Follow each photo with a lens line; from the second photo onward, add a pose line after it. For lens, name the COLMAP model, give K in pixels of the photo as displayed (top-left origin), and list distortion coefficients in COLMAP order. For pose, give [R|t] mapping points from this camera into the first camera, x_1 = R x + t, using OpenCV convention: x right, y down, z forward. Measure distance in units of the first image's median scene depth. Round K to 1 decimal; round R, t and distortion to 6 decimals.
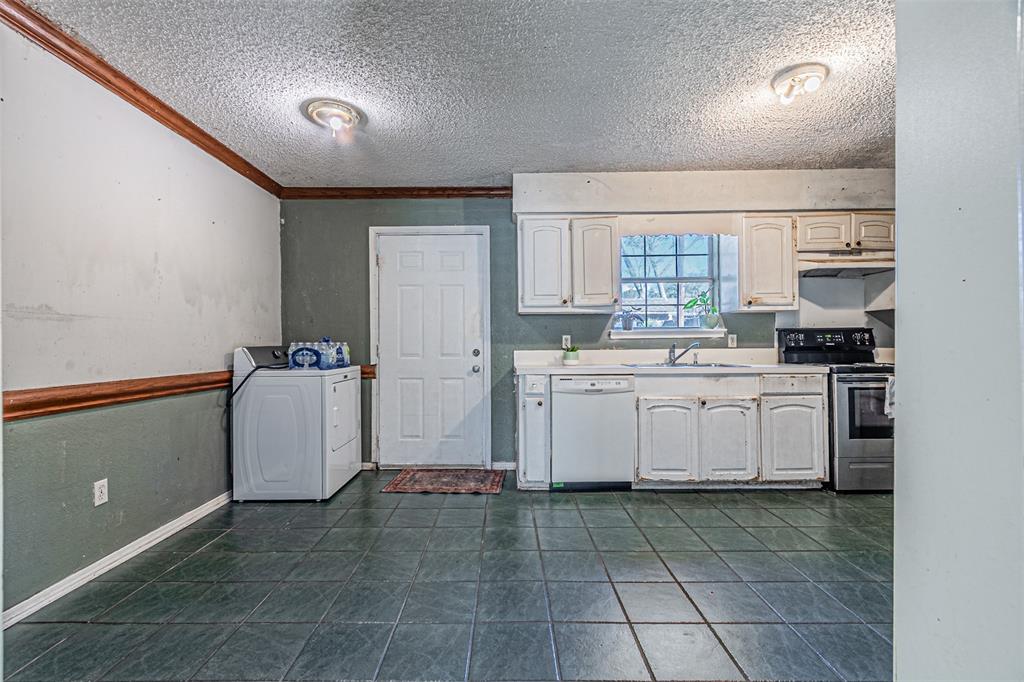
lens RADIAL K [[443.7, 0, 500.4], [0, 443.7, 340.7], [0, 0, 1]] dist [0.000603, 0.000132]
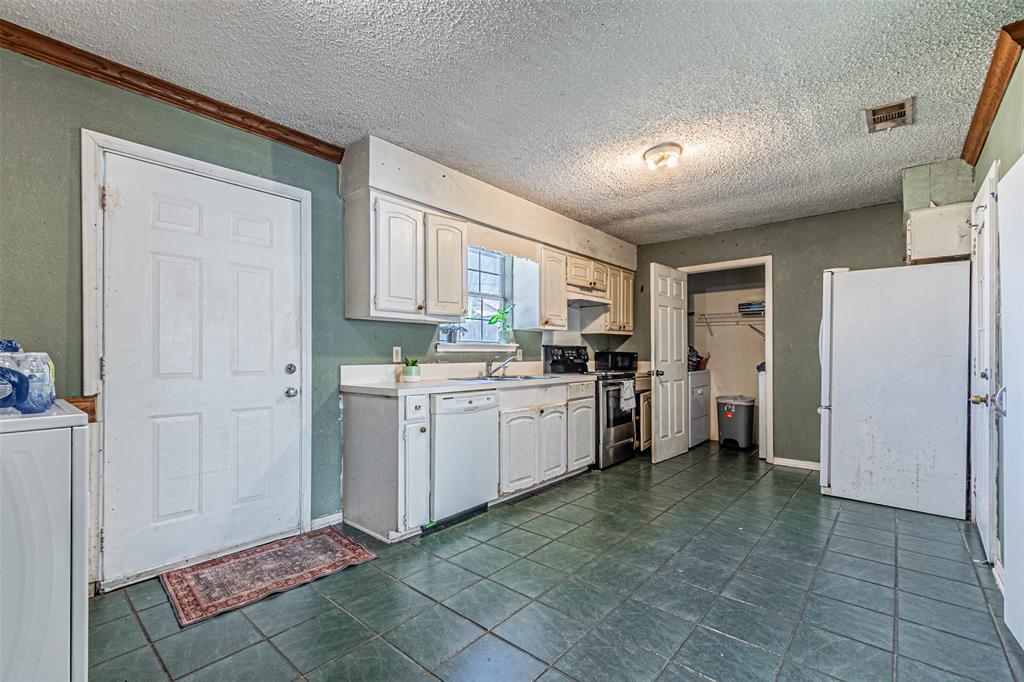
lens RADIAL K [[445.0, 0, 496.7], [0, 445.0, 354.0], [0, 0, 1]] dist [0.001311, -0.000446]
pose [[0.657662, 0.008870, 0.753261, -0.400333], [-0.009512, 0.999949, -0.003471, 0.002612], [-0.753253, -0.004882, 0.657713, 0.324734]]
